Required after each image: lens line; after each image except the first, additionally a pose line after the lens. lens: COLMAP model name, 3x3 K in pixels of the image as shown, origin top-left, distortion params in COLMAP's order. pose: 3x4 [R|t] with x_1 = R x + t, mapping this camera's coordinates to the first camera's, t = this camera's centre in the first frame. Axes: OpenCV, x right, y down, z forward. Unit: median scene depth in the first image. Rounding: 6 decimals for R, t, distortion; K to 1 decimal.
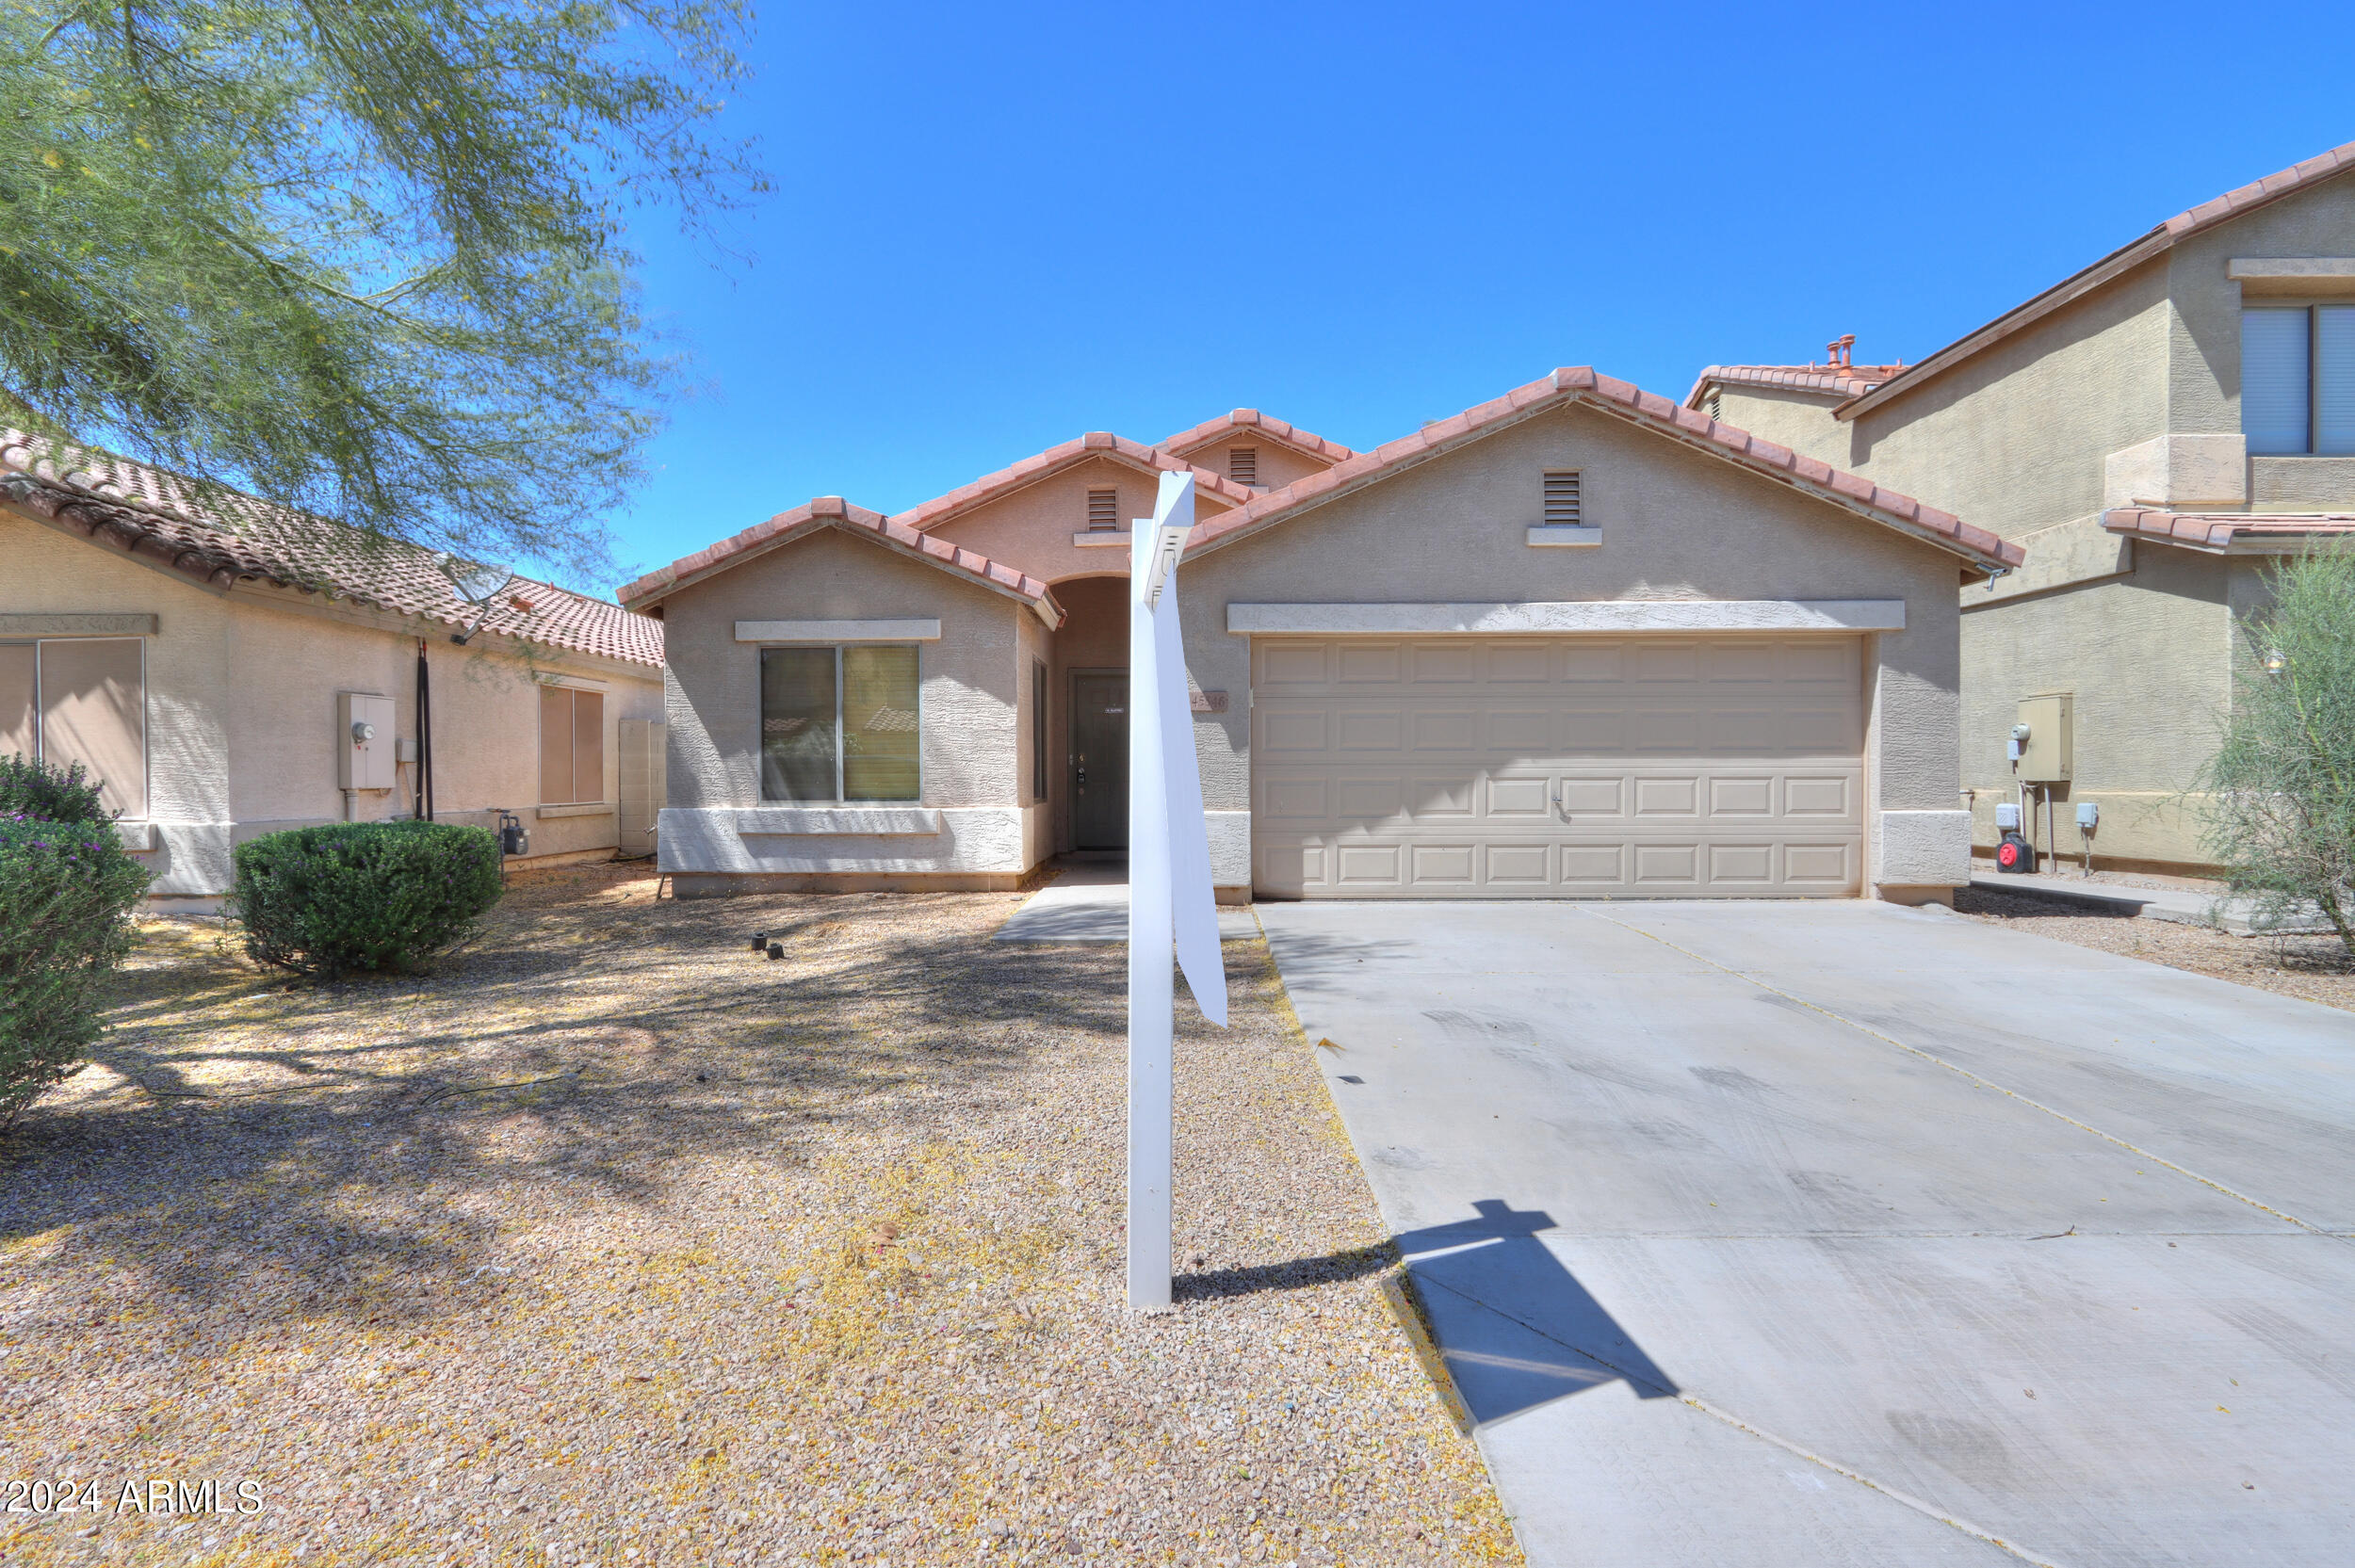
lens RADIAL K [[1103.6, 0, 1168.0], [0, 1103.6, 791.0], [0, 0, 1]] dist [-0.022009, 0.001107]
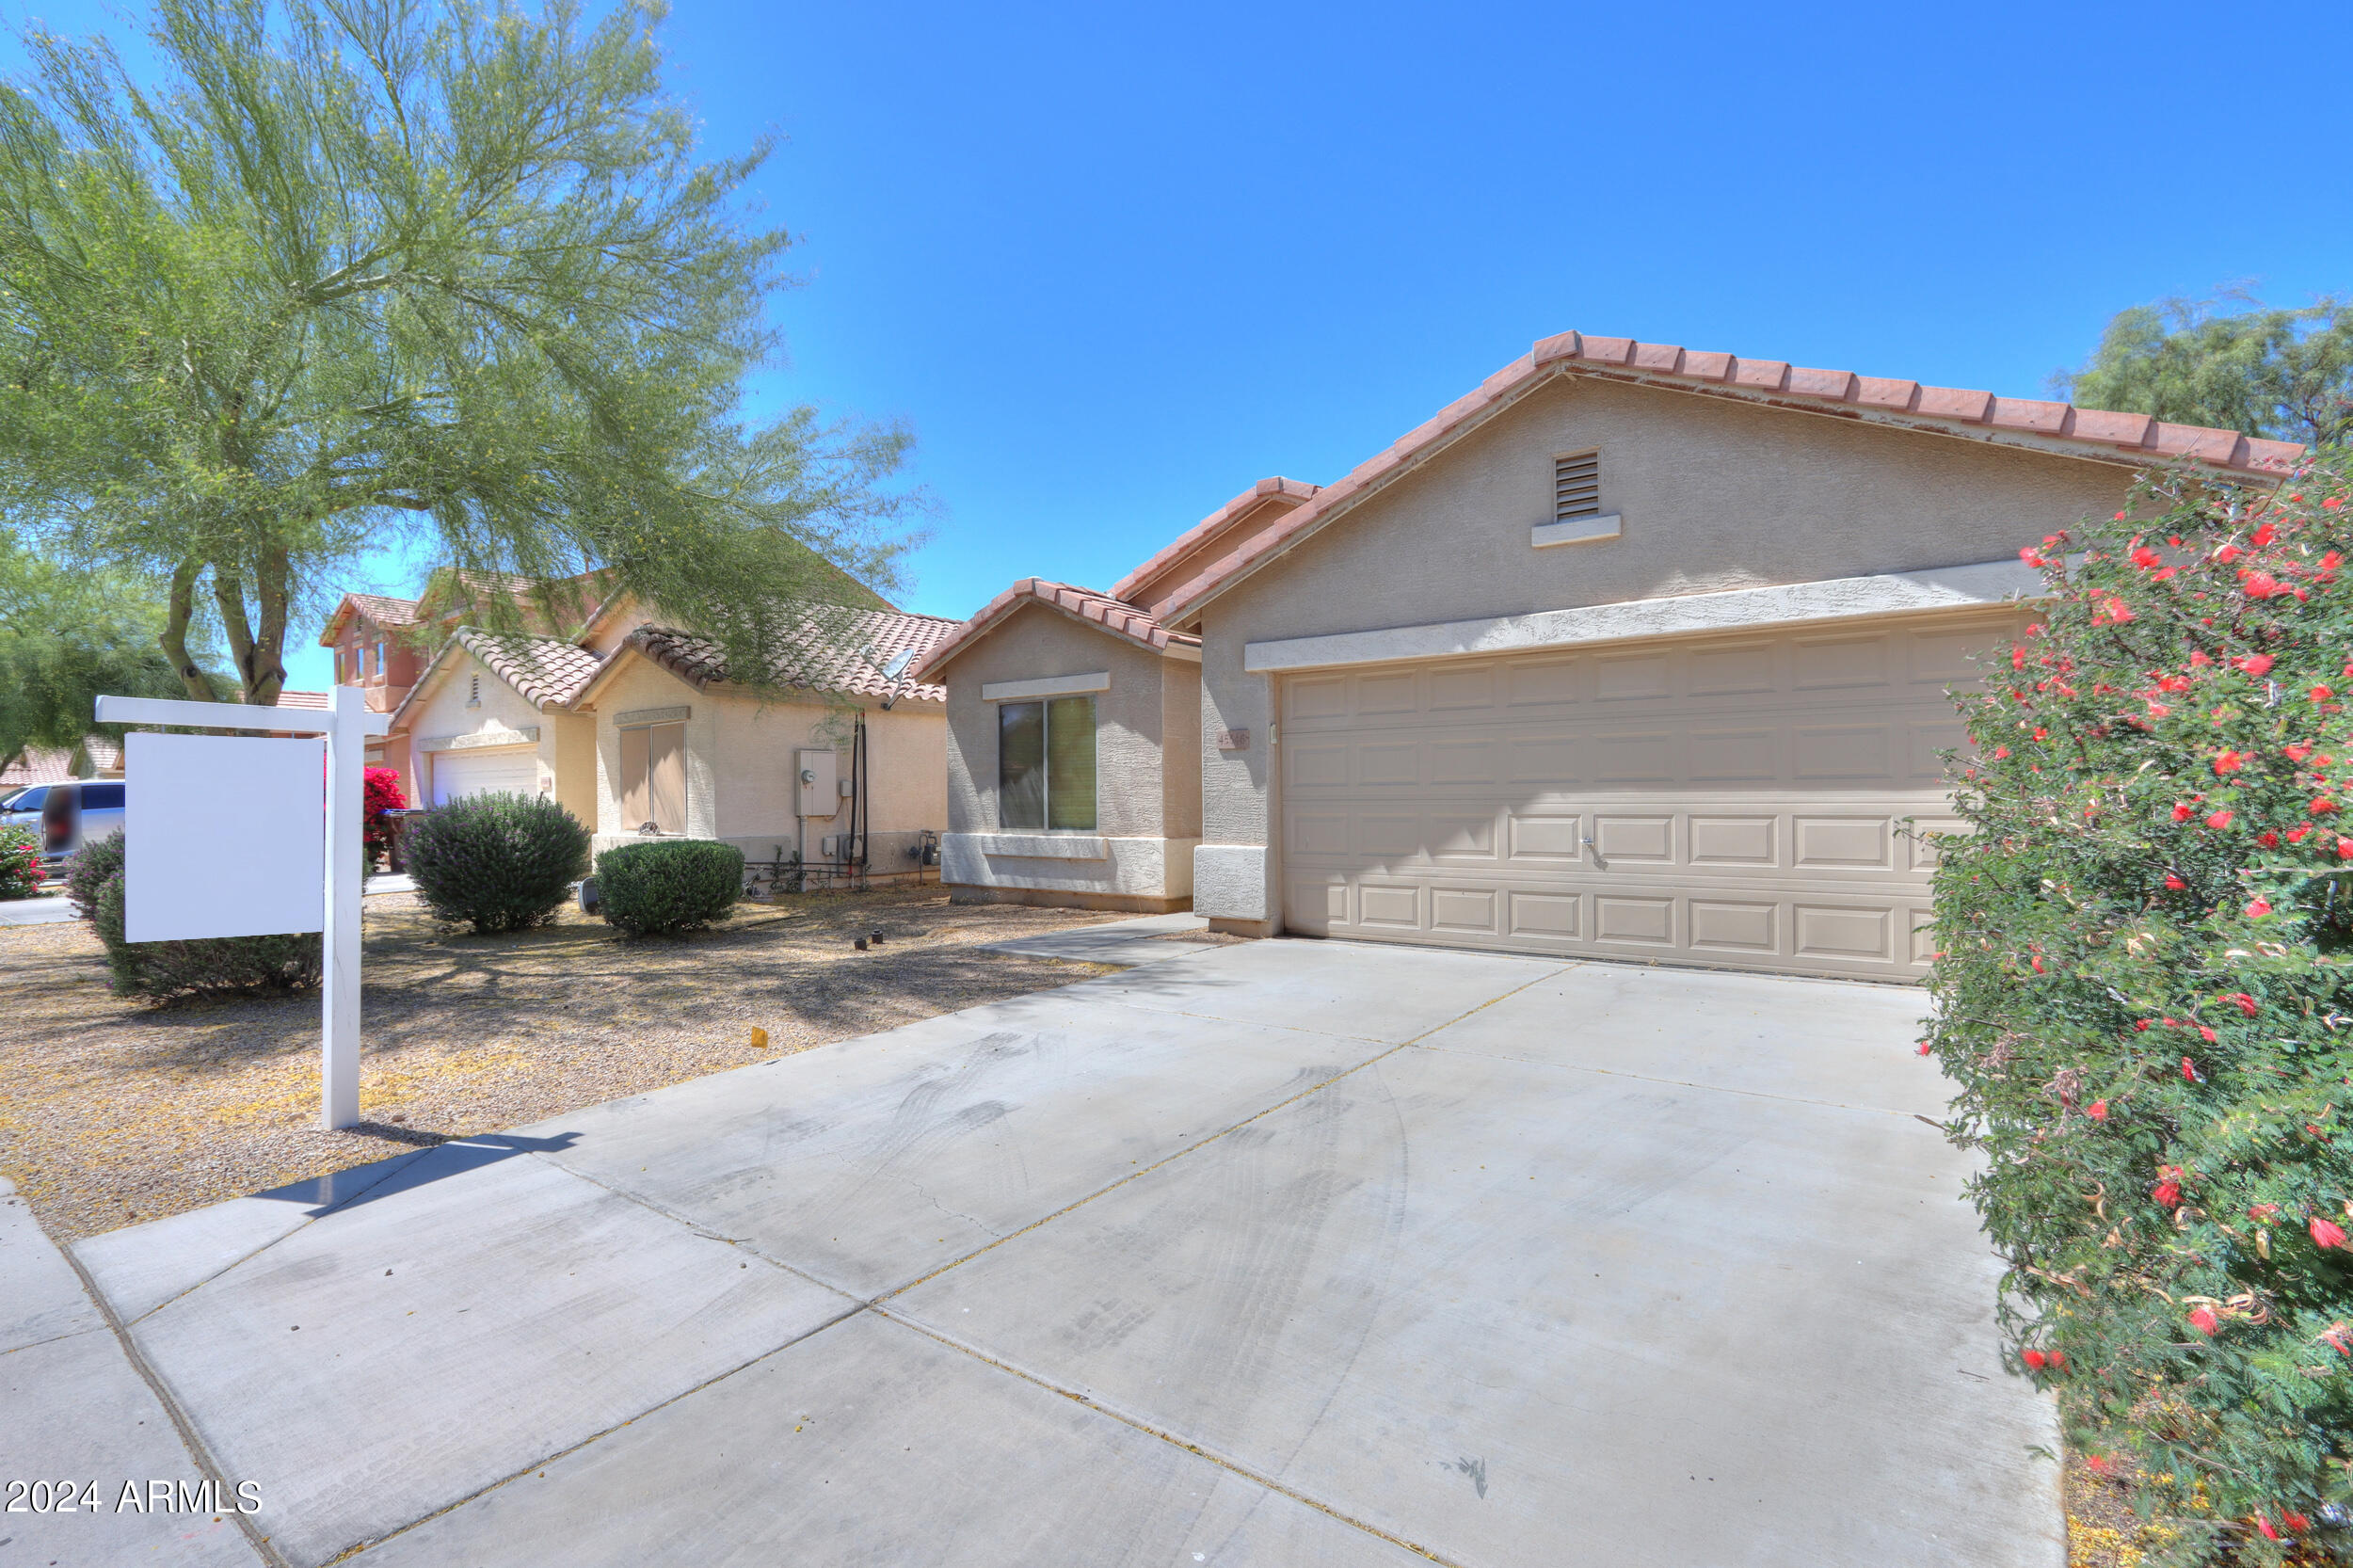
lens RADIAL K [[1143.9, 0, 1161.9], [0, 1143.9, 800.2], [0, 0, 1]] dist [-0.015111, -0.000084]
pose [[0.791786, -0.001359, -0.610797, 0.626344], [-0.003809, 0.999967, -0.007162, -0.015986], [0.610786, 0.007997, 0.791755, 0.106557]]
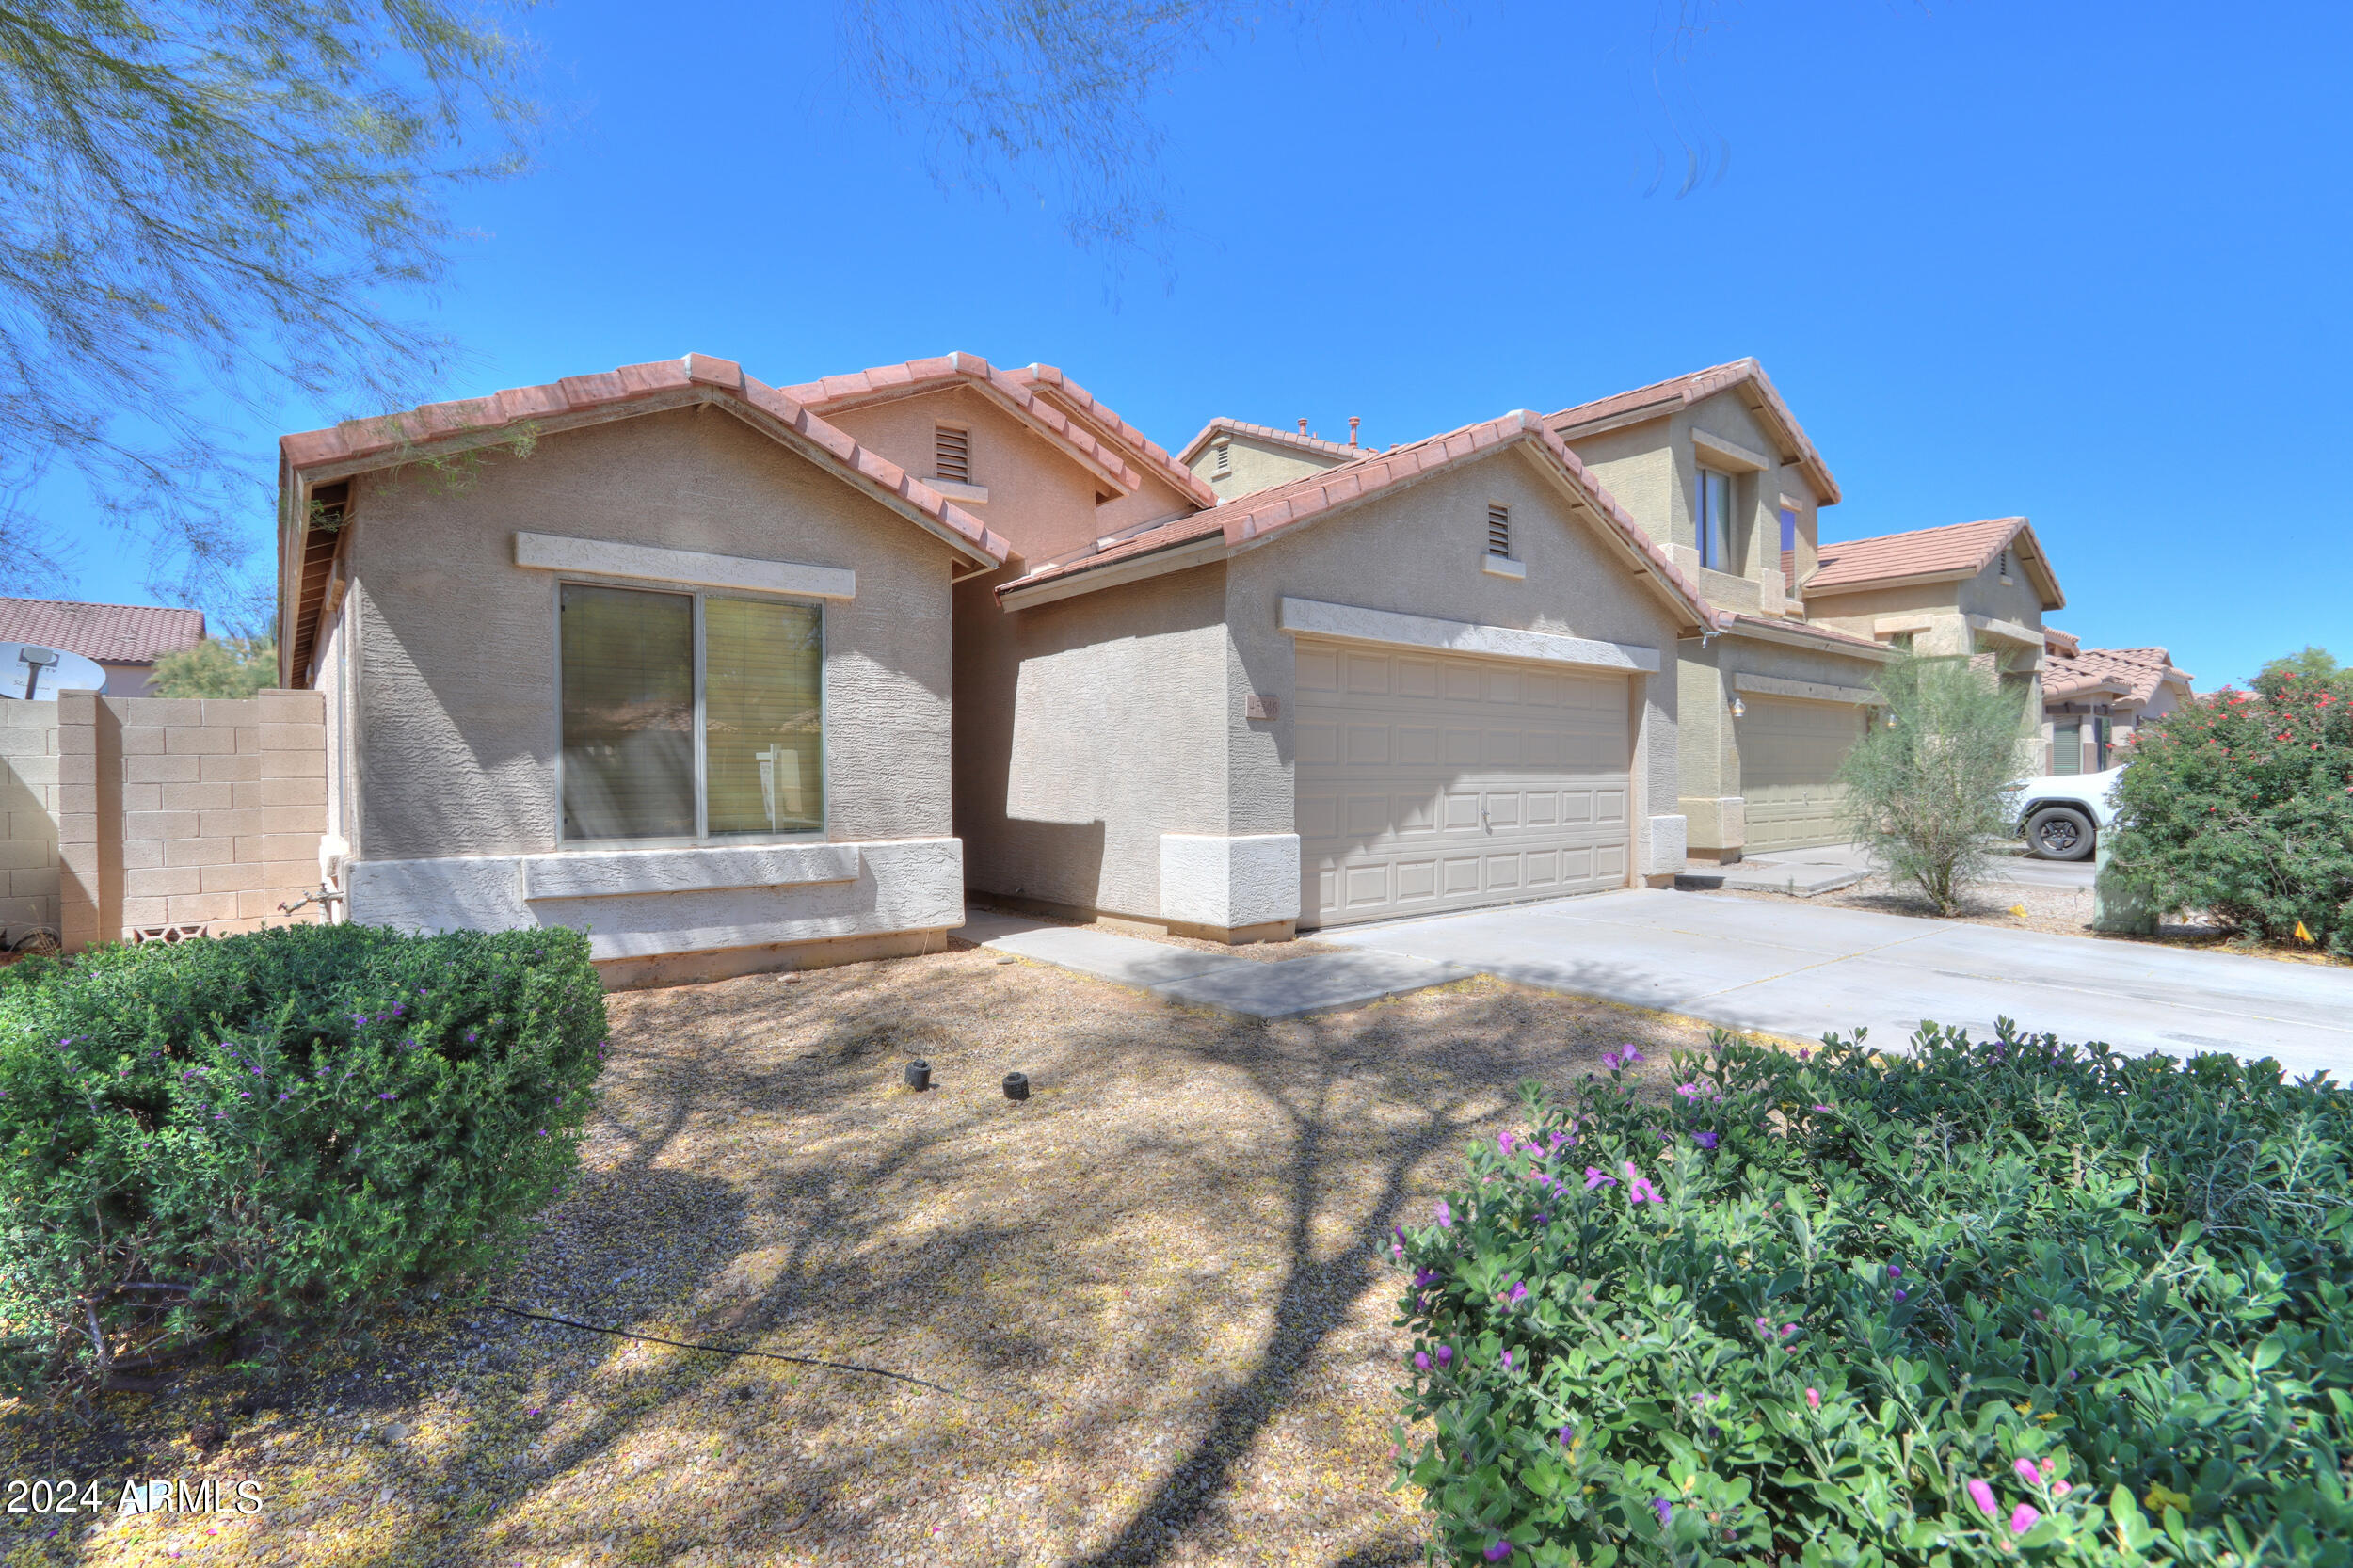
lens RADIAL K [[1102.8, 0, 1167.0], [0, 1102.8, 791.0], [0, 0, 1]] dist [-0.022009, 0.001107]
pose [[0.766351, -0.007471, 0.642379, -0.560522], [0.011301, 0.999934, -0.001852, -0.014849], [-0.642323, 0.008679, 0.766385, 0.382256]]
